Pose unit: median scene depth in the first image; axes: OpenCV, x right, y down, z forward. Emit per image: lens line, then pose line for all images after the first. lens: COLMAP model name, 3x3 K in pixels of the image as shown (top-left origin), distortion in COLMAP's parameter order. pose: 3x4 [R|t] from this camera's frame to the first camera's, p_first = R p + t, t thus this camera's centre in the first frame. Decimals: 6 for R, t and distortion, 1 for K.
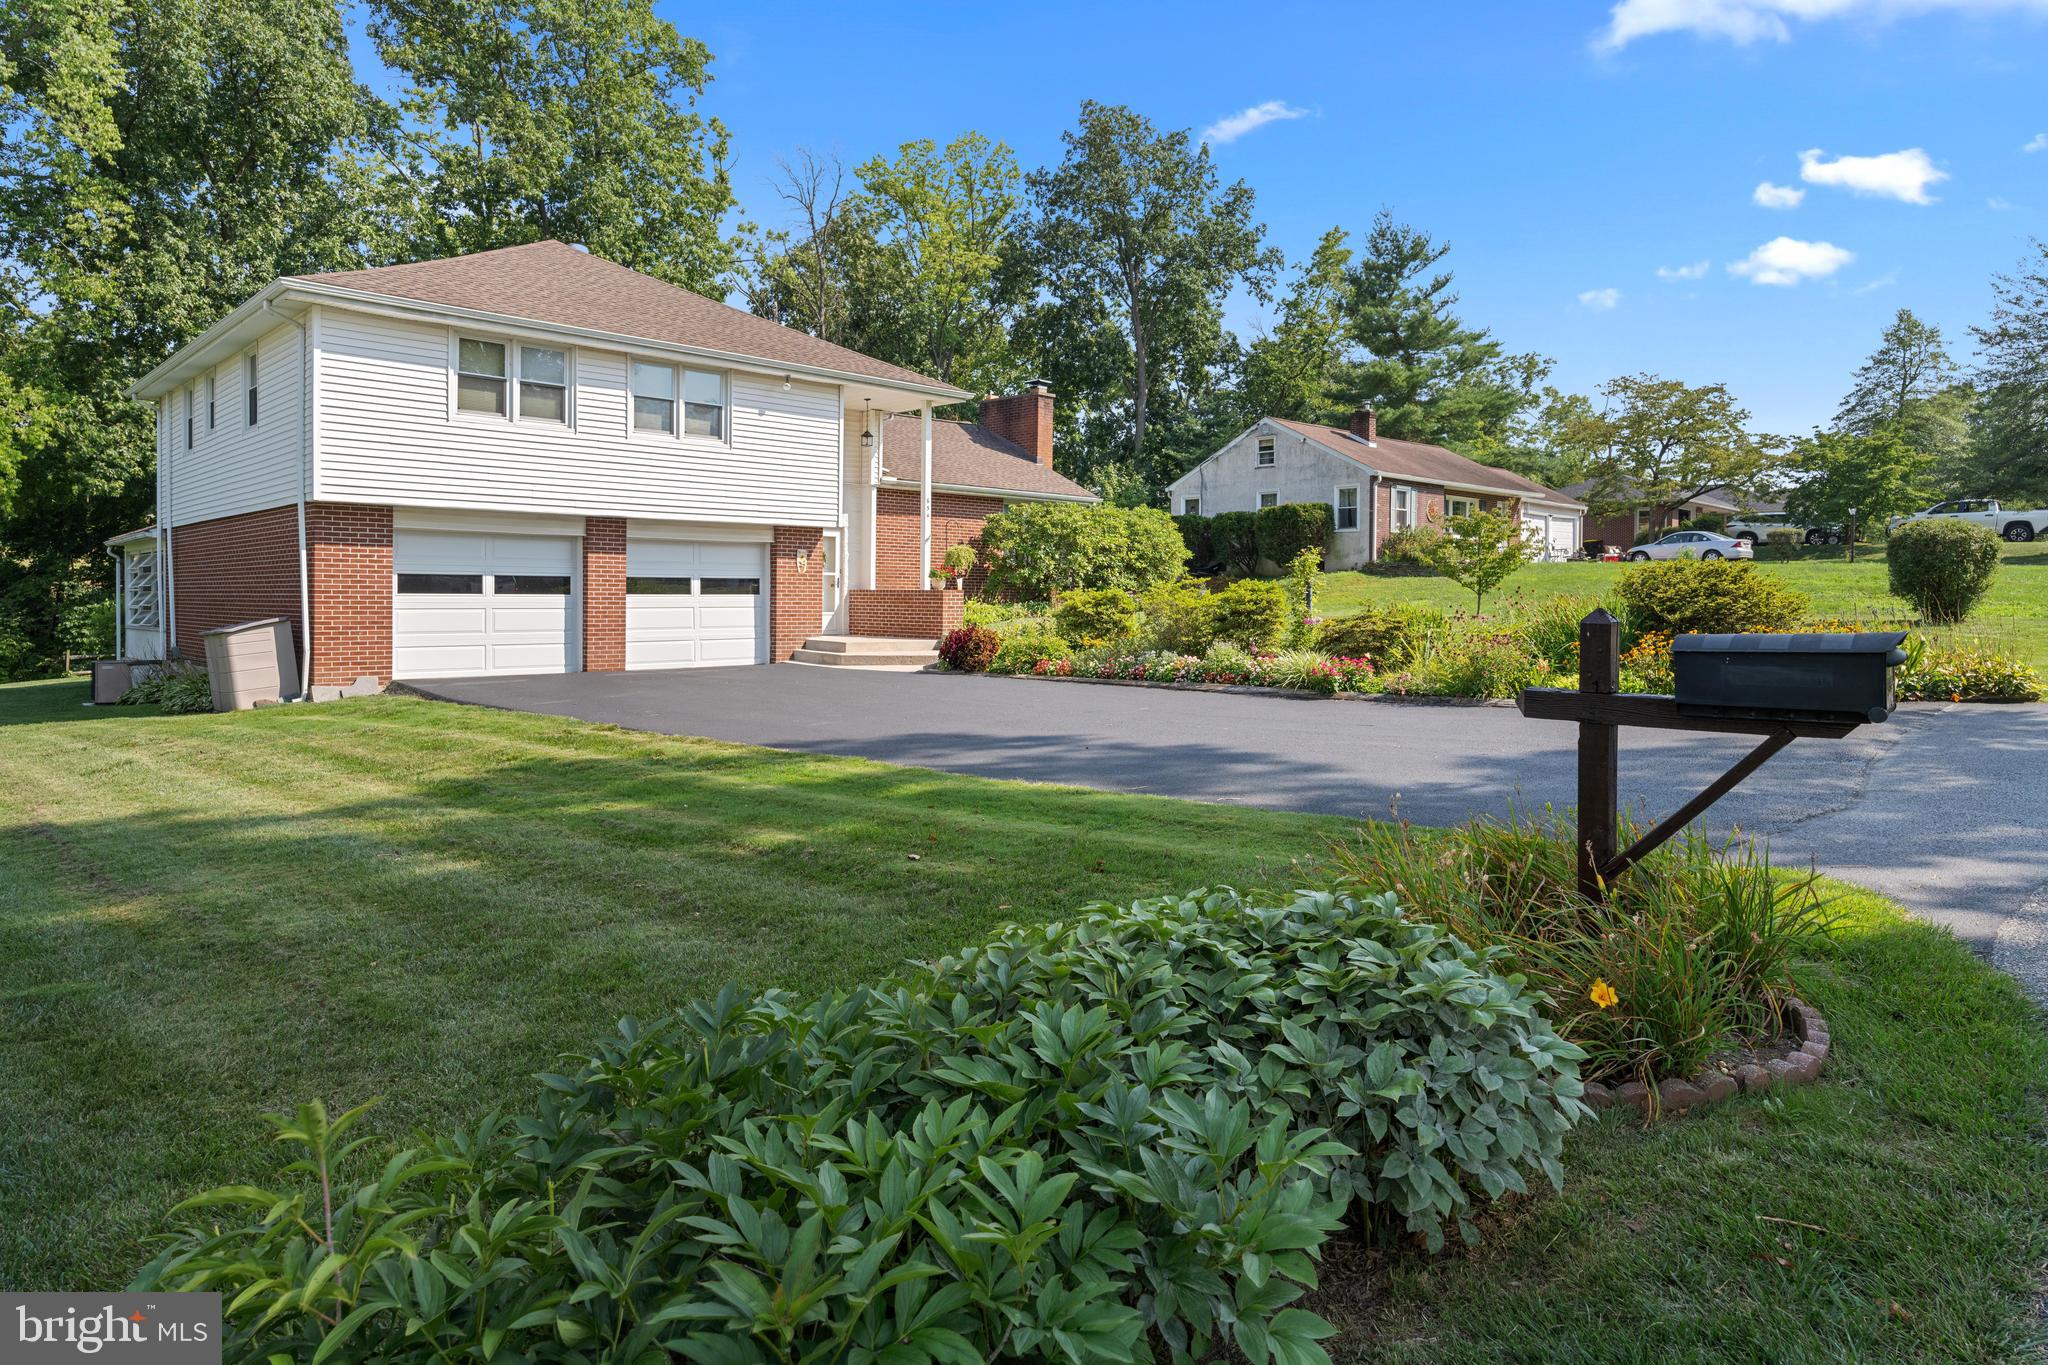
lens RADIAL K [[1244.2, 0, 1021.1], [0, 1244.2, 628.5], [0, 0, 1]] dist [-0.000601, -0.000040]
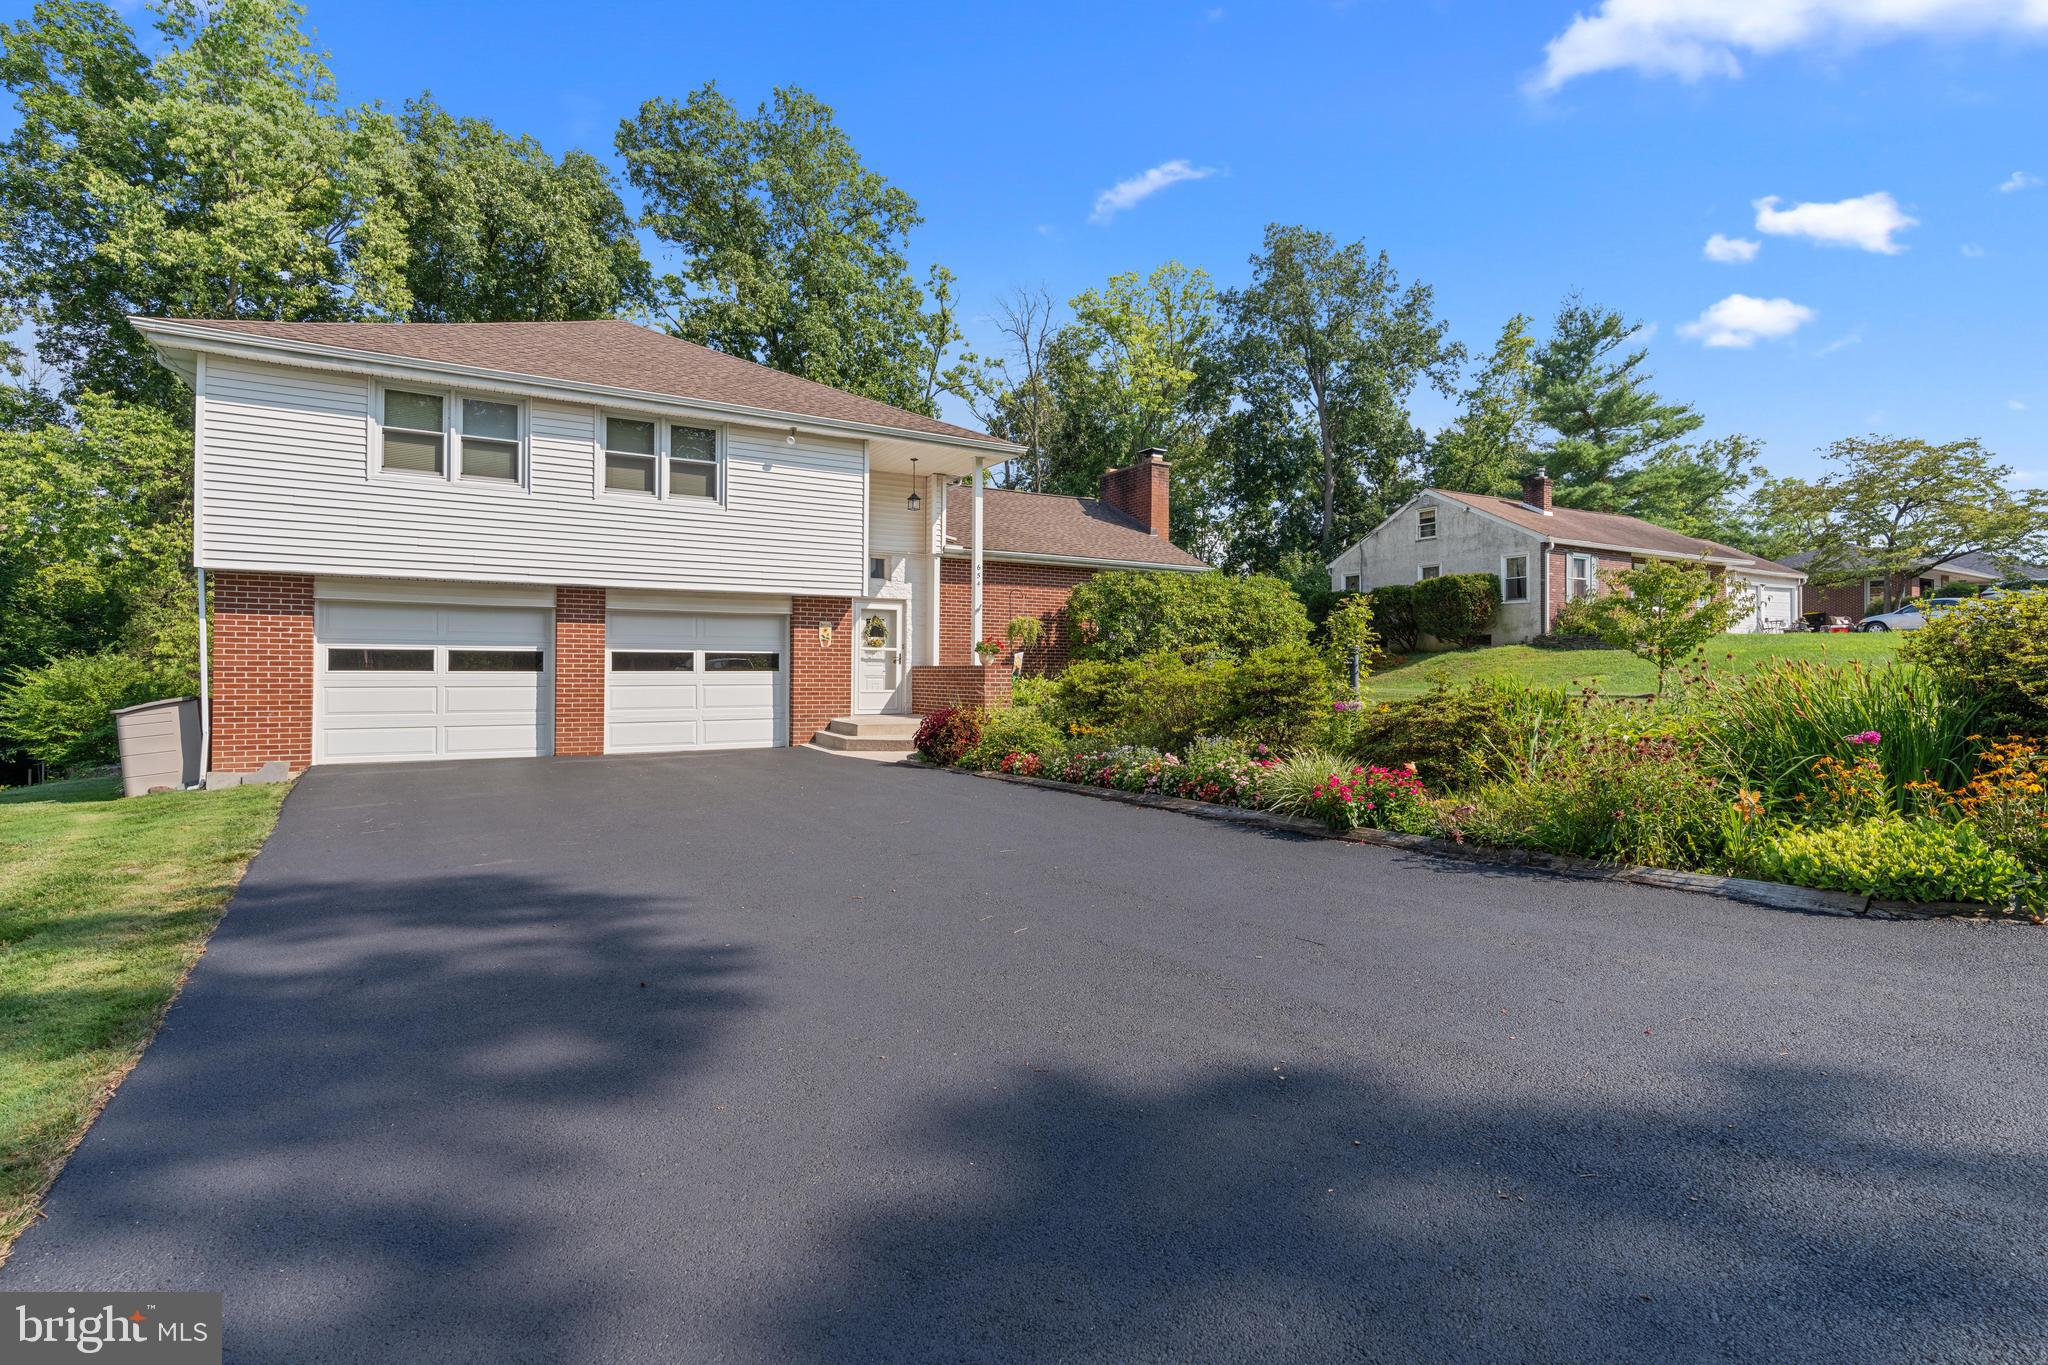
lens RADIAL K [[990.3, 0, 1031.9], [0, 990.3, 675.4], [0, 0, 1]] dist [-0.001997, -0.000128]
pose [[0.972470, -0.003174, -0.233006, 0.124476], [-0.002742, 0.999682, -0.025060, -0.005463], [0.233012, 0.025009, 0.972152, 0.292110]]
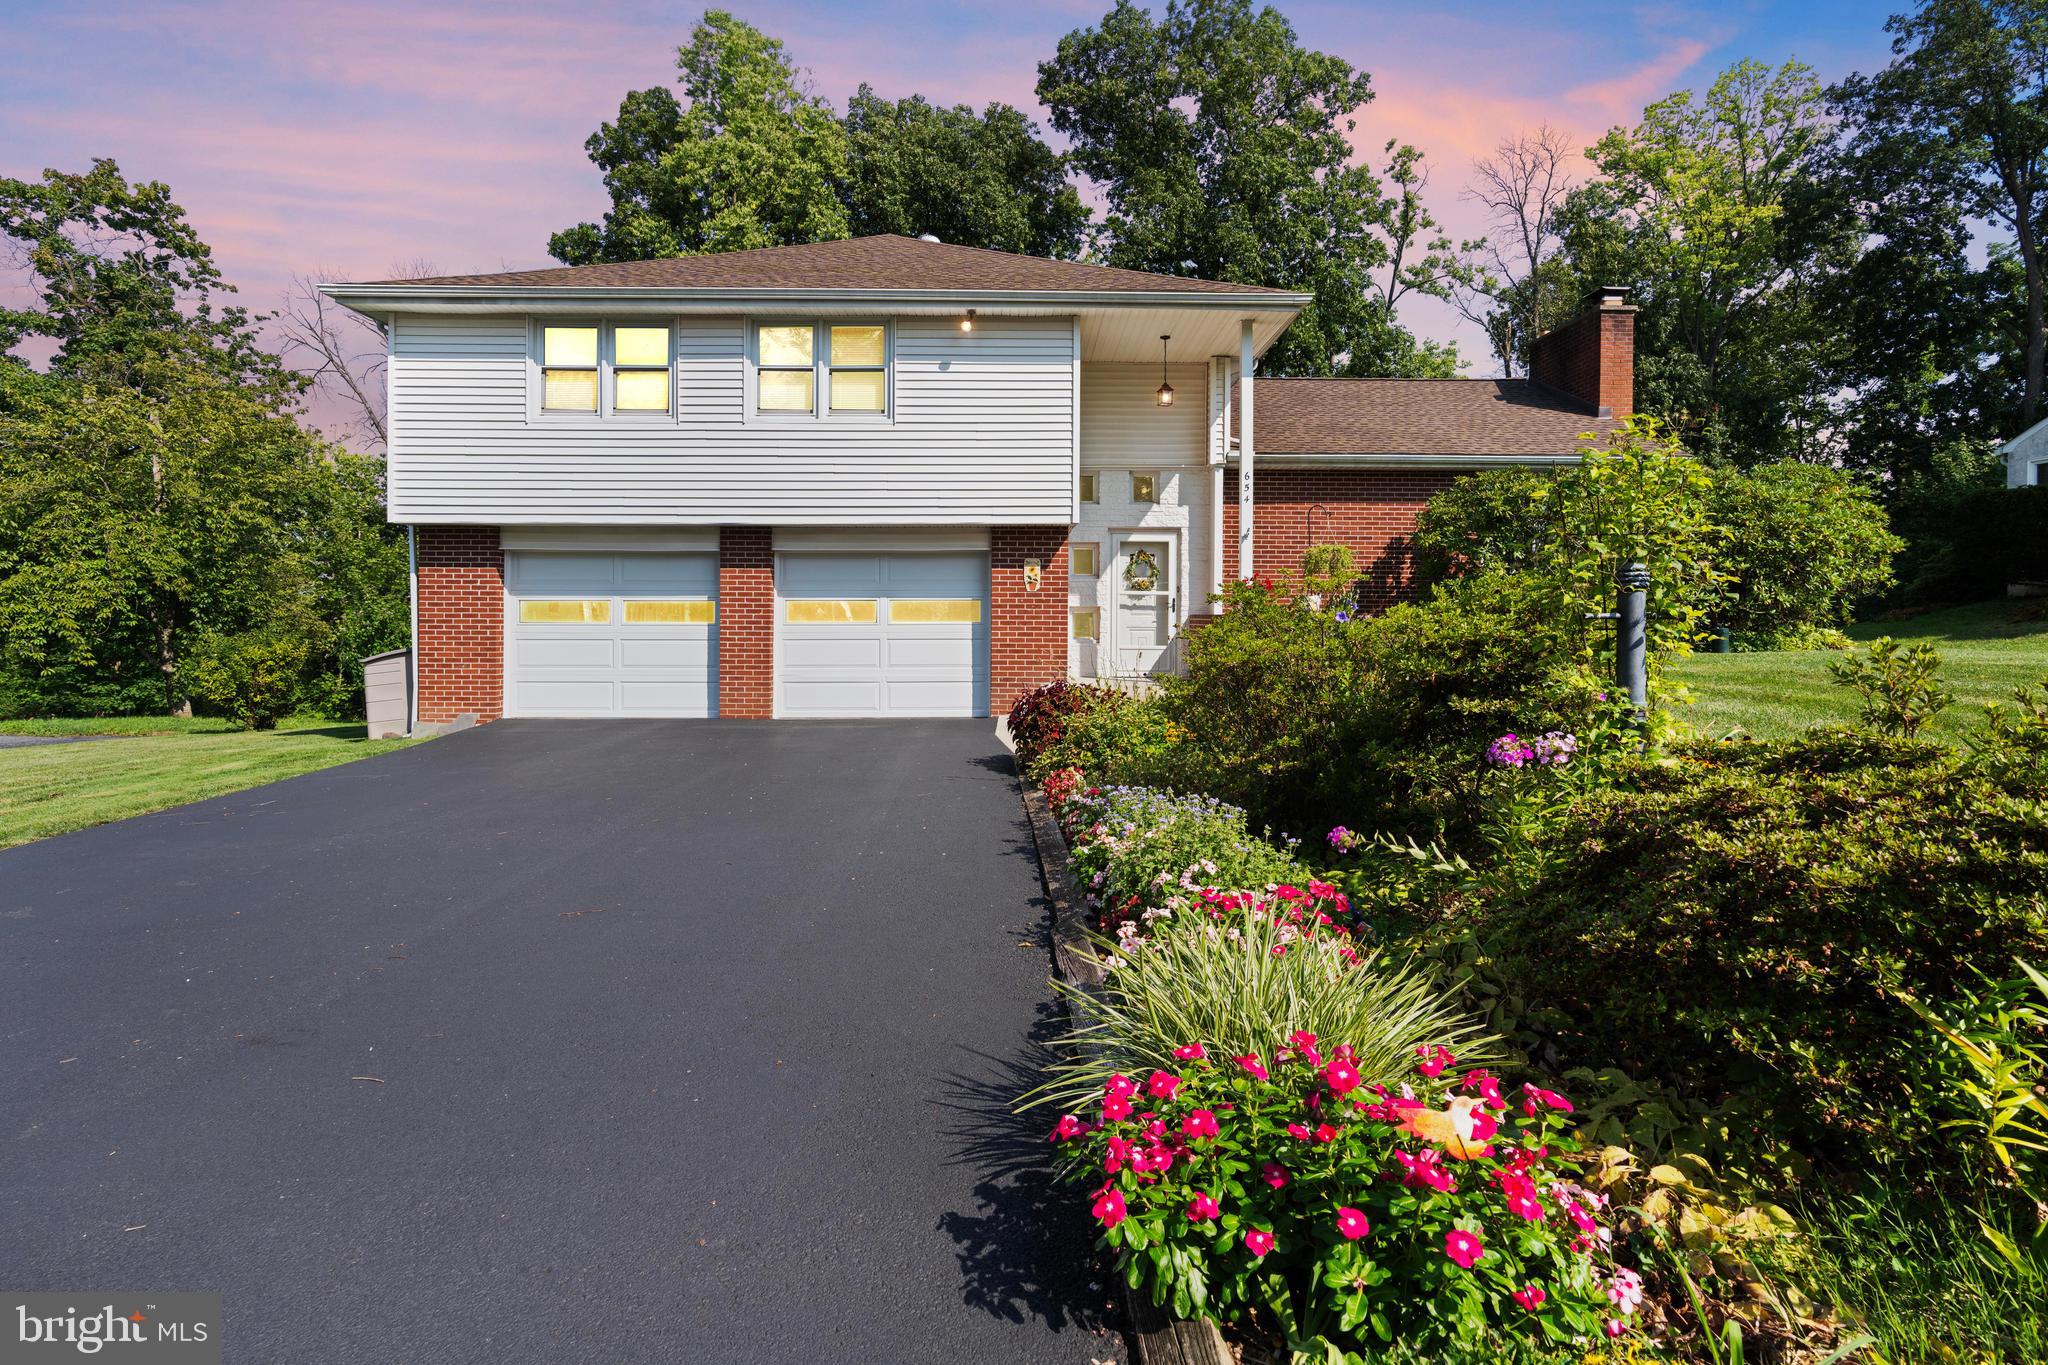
lens RADIAL K [[978.9, 0, 1025.2], [0, 978.9, 630.2], [0, 0, 1]] dist [0.001596, 0.001994]
pose [[0.722373, 0.004425, -0.691489, 0.184495], [-0.015404, 0.999834, -0.009693, -0.015137], [0.691332, 0.017654, 0.722322, 0.525958]]
